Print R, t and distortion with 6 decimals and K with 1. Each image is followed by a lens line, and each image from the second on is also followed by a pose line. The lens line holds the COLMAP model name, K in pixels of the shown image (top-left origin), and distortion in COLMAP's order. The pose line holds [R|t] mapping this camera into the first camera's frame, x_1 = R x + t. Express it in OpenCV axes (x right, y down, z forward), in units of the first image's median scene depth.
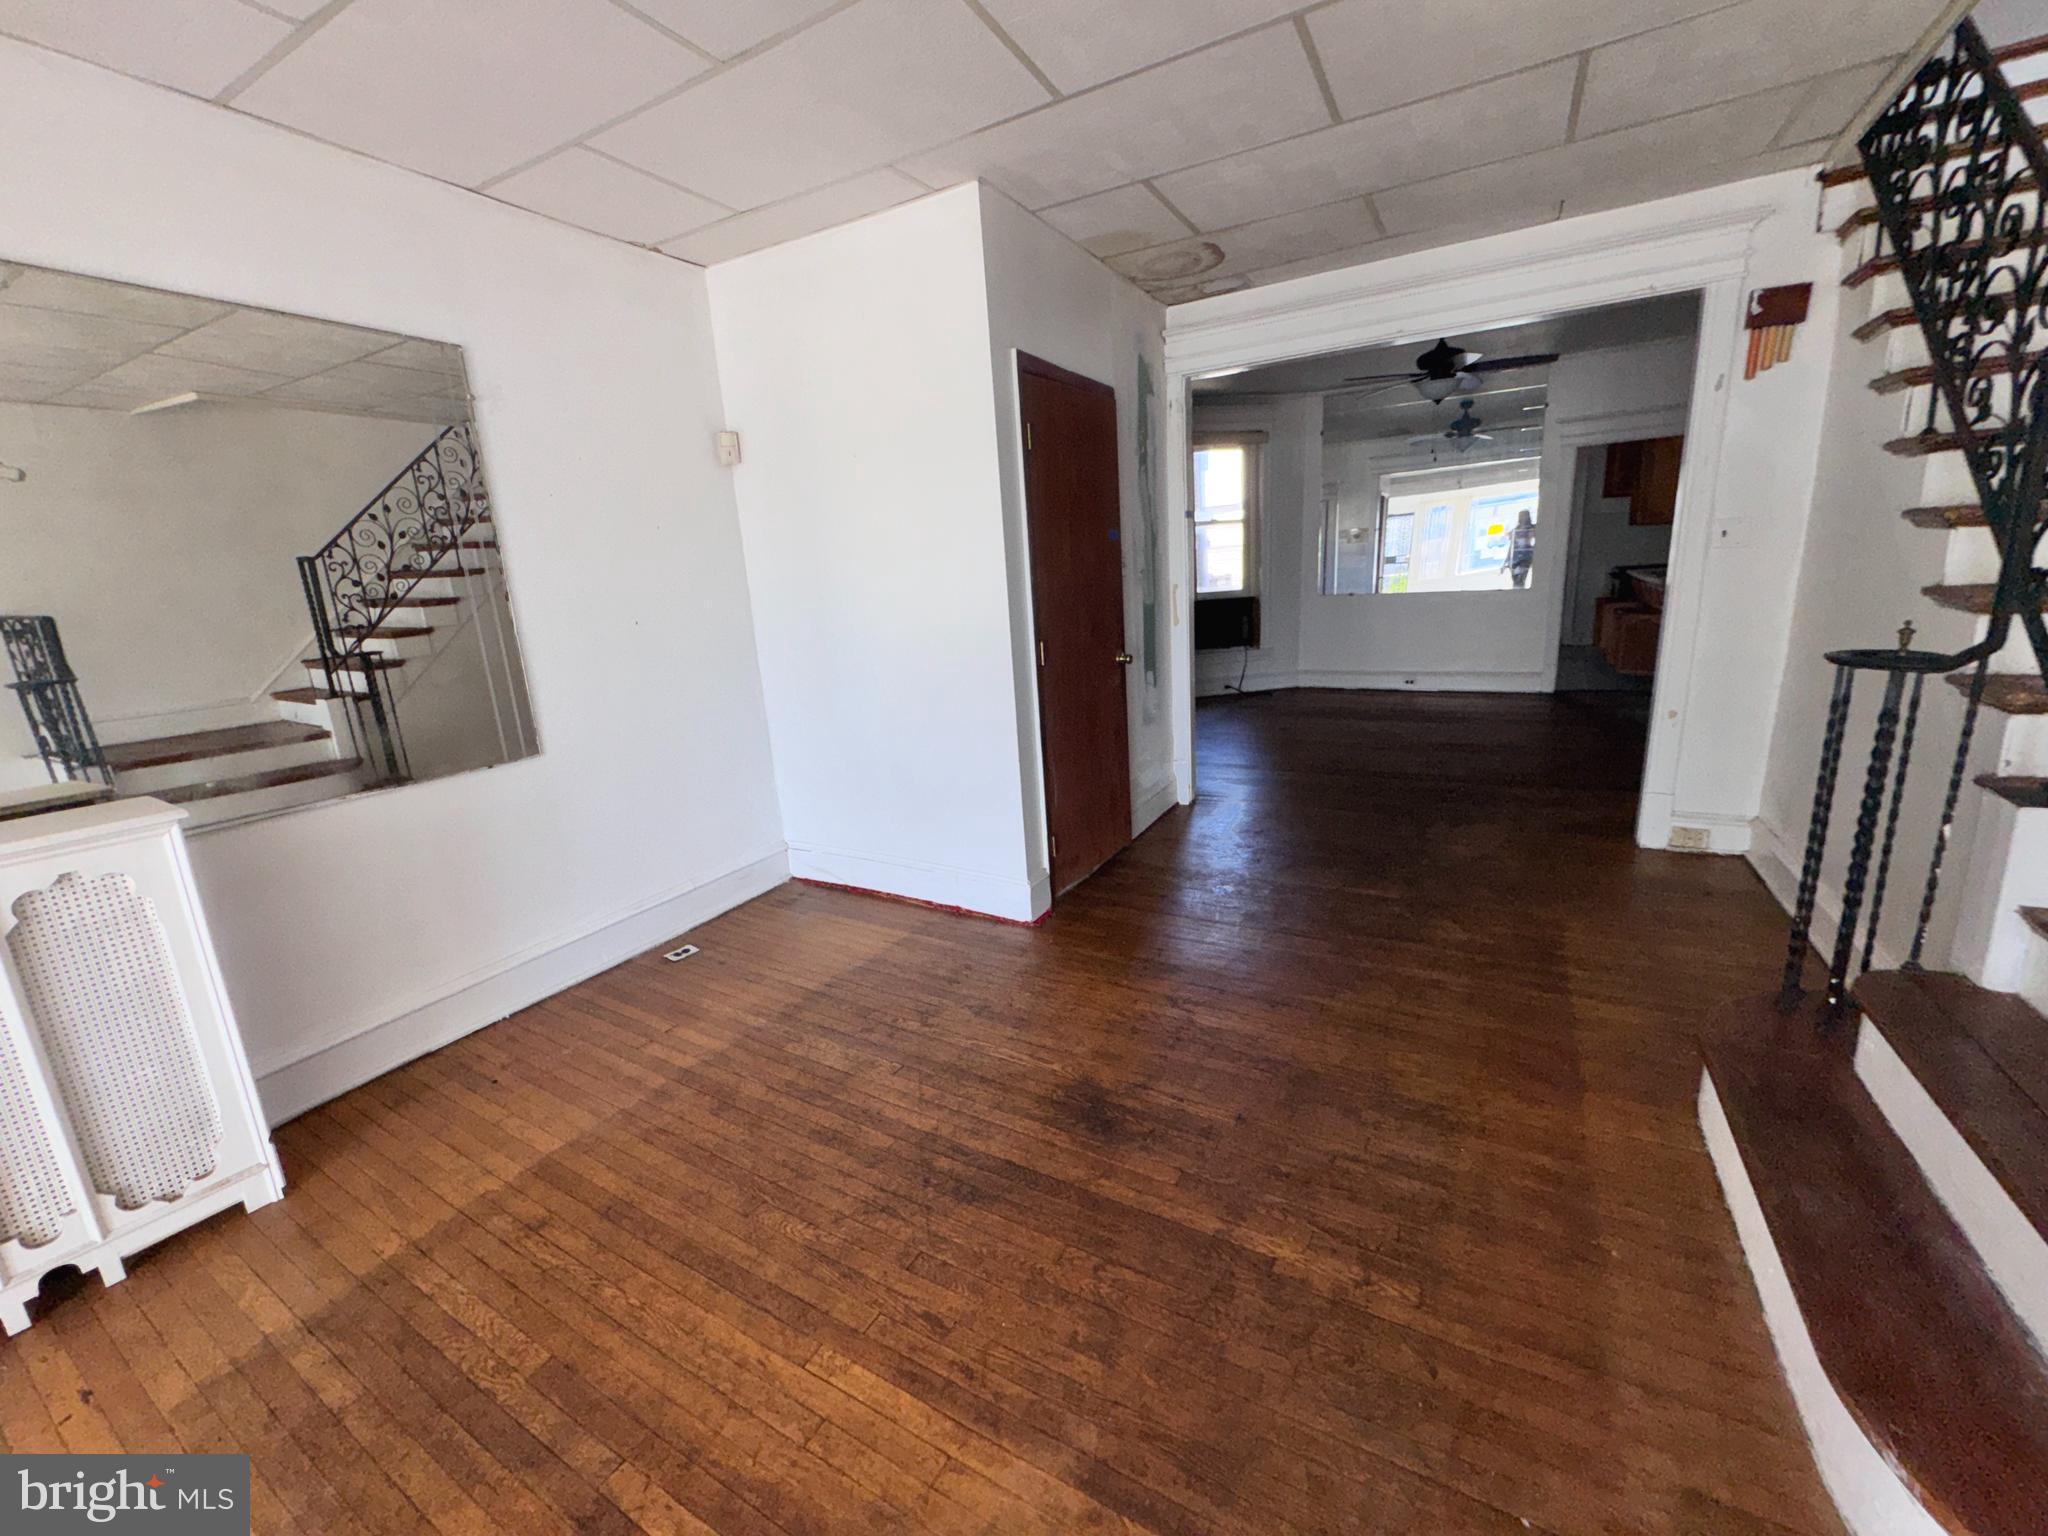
lens RADIAL K [[822.3, 0, 1024.0], [0, 822.3, 768.0], [0, 0, 1]] dist [-0.001821, -0.000201]
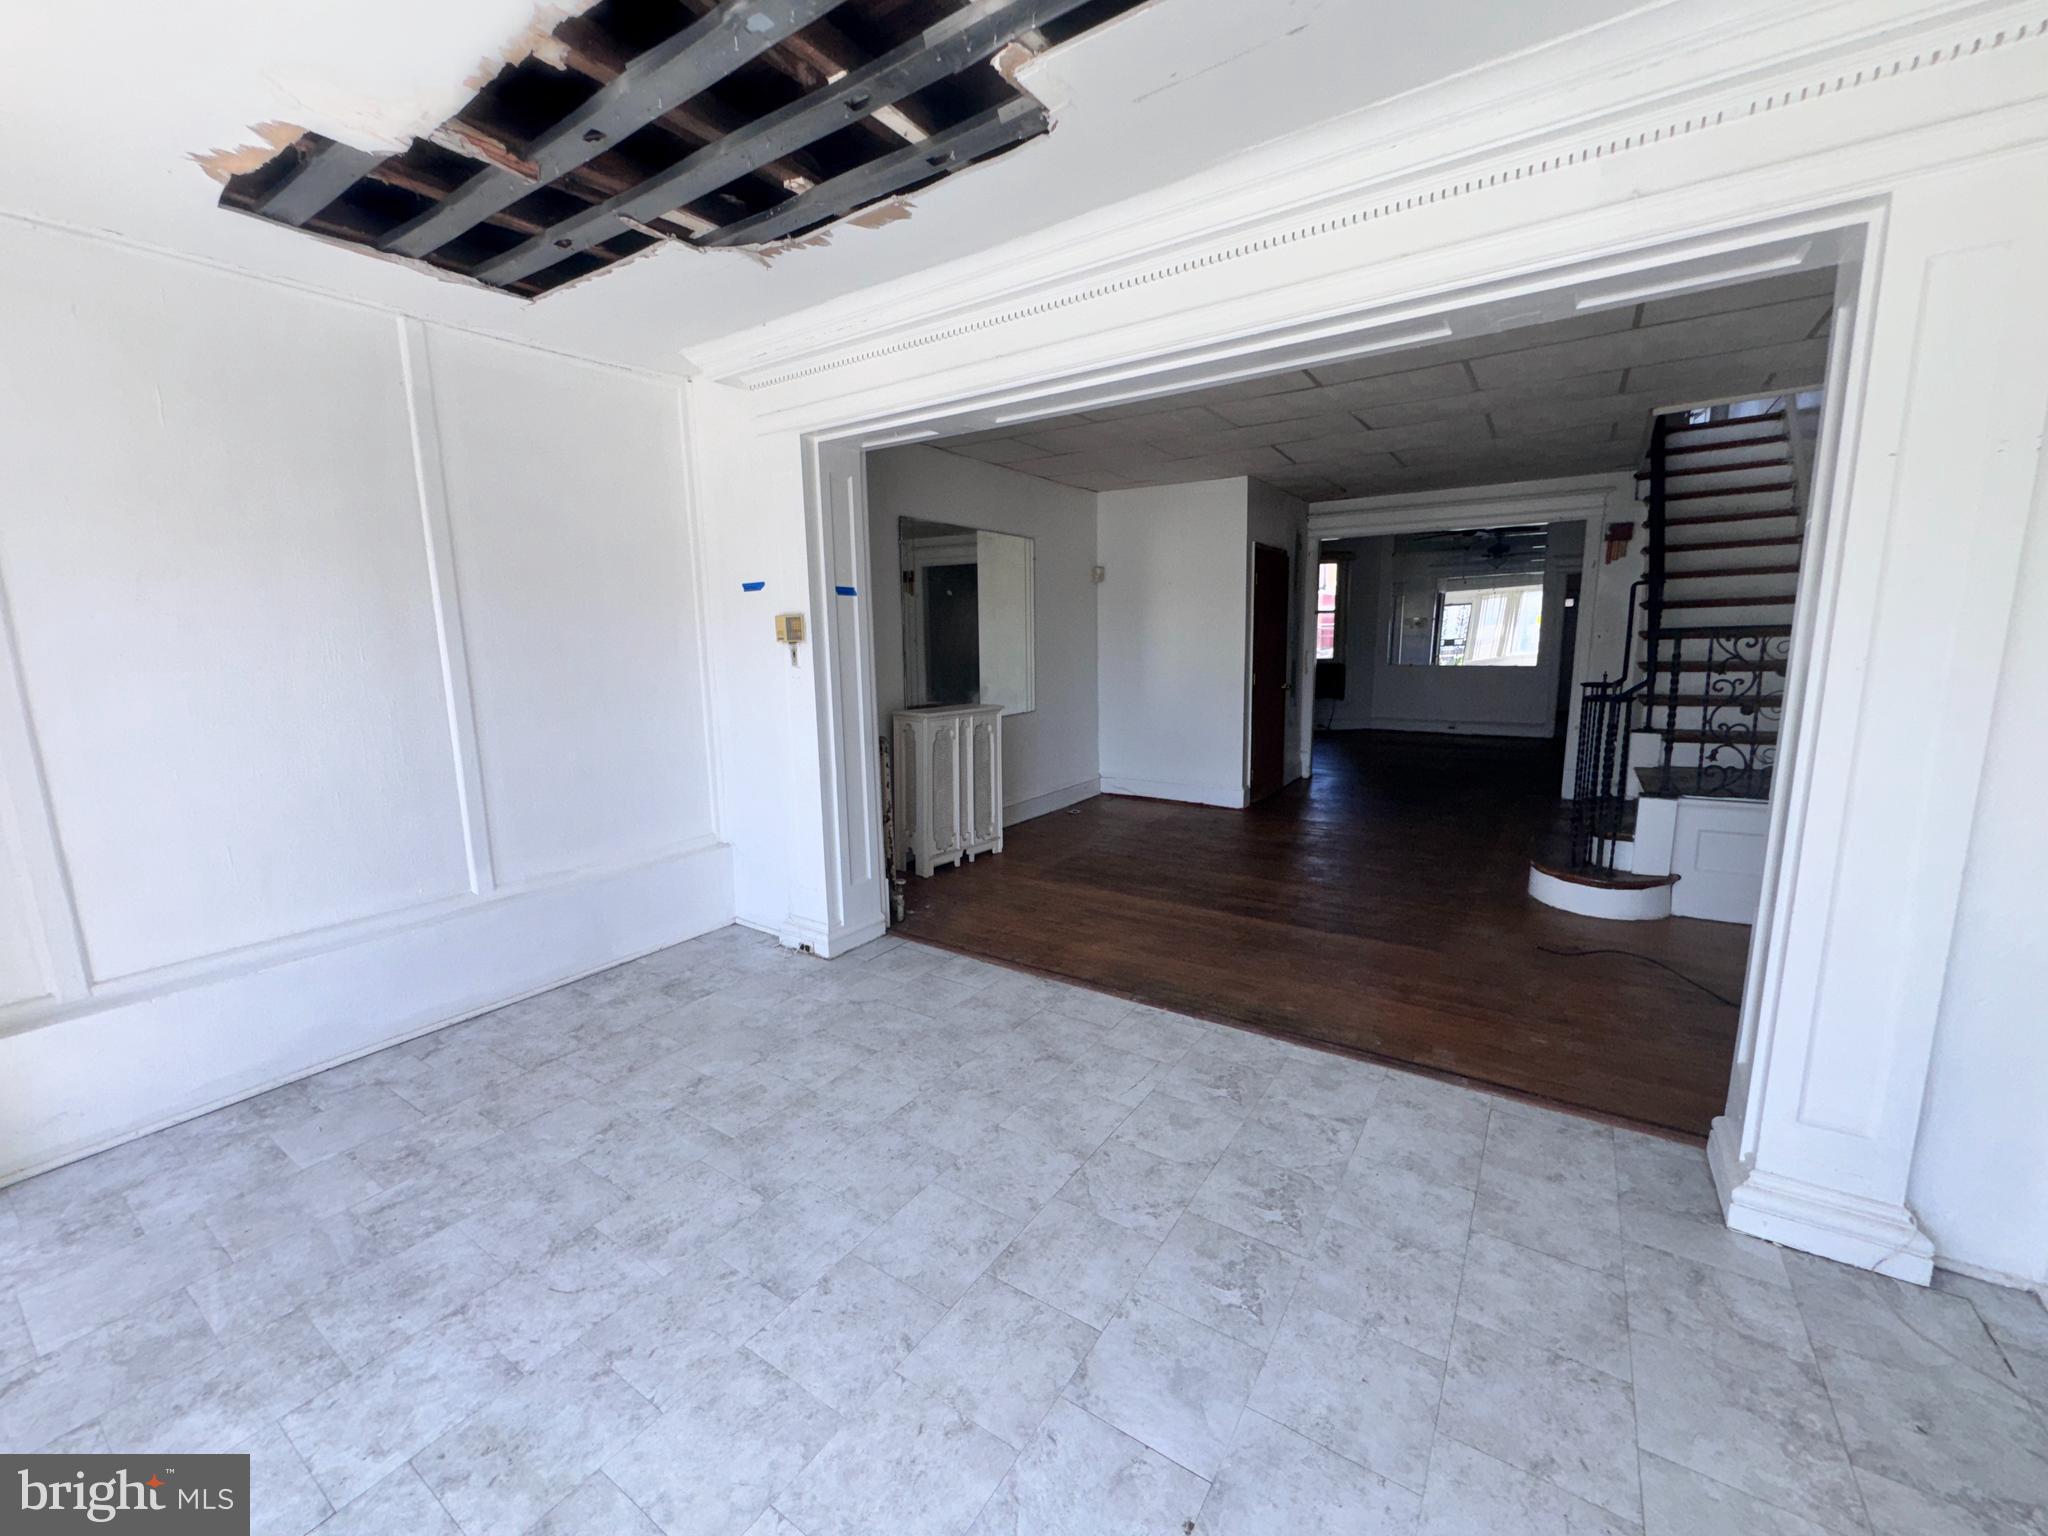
lens RADIAL K [[822.3, 0, 1024.0], [0, 822.3, 768.0], [0, 0, 1]] dist [-0.001821, -0.000201]
pose [[0.996346, 0.055043, -0.065312, -0.173904], [-0.059806, 0.995510, -0.073372, 0.115170], [0.060980, 0.077010, 0.995164, -0.462556]]
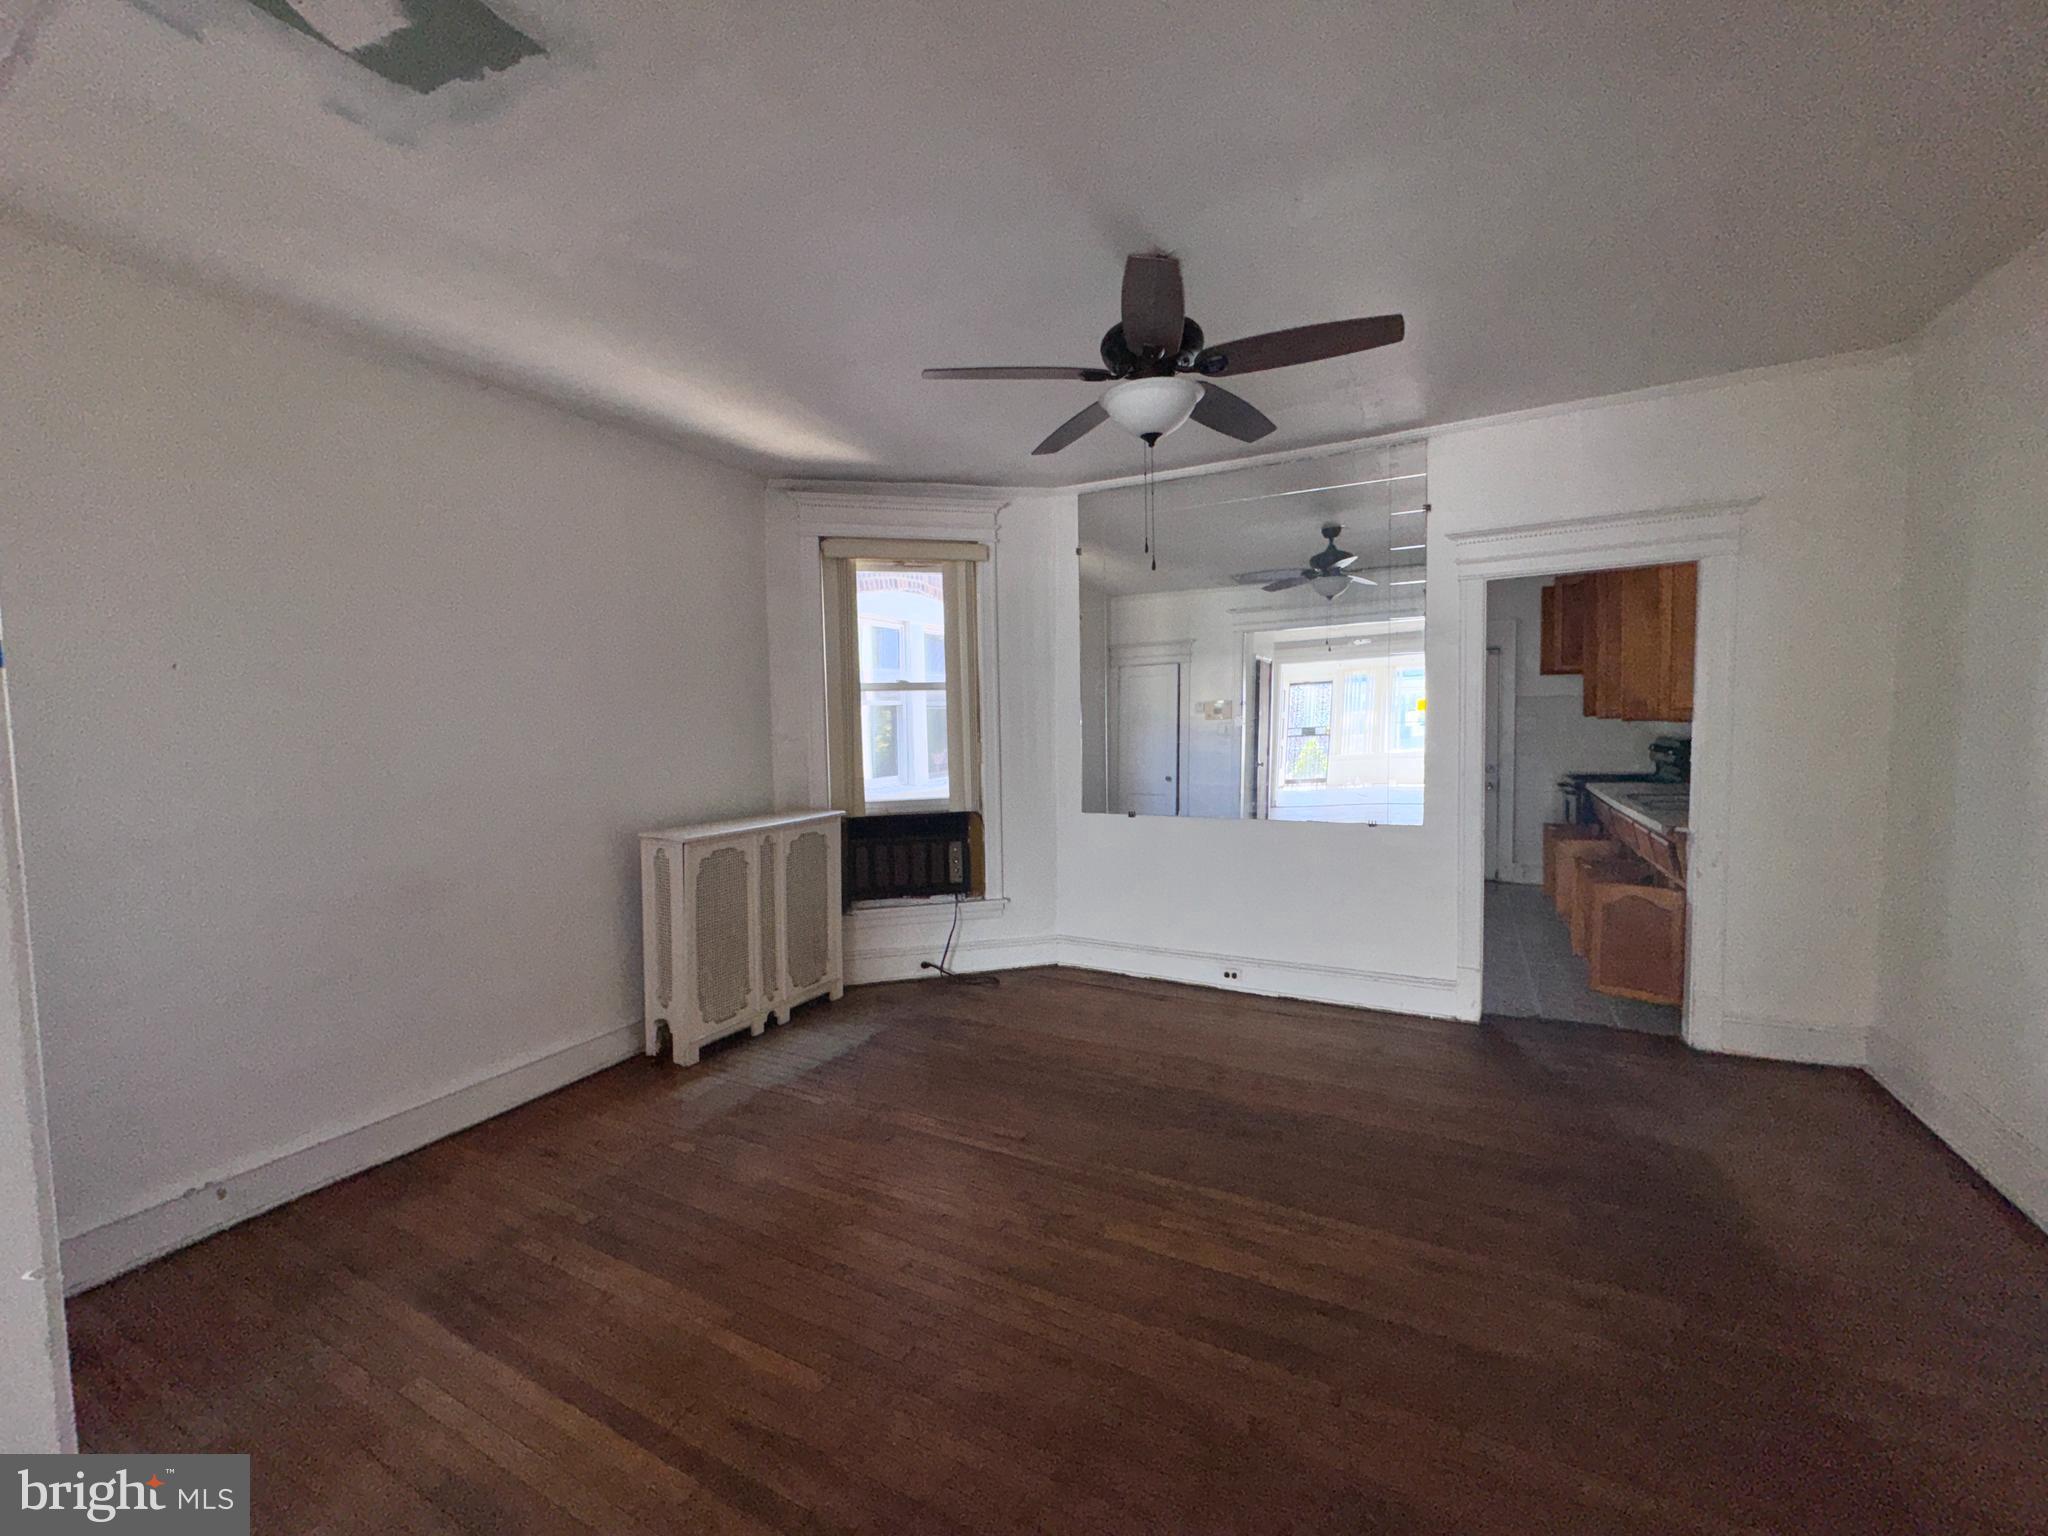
lens RADIAL K [[779.6, 0, 1024.0], [0, 779.6, 768.0], [0, 0, 1]] dist [-0.000977, -0.000088]
pose [[0.998819, 0.046405, 0.014402, 0.321339], [-0.043417, 0.985468, -0.164217, -0.156058], [-0.021814, 0.163398, 0.986319, 0.459052]]
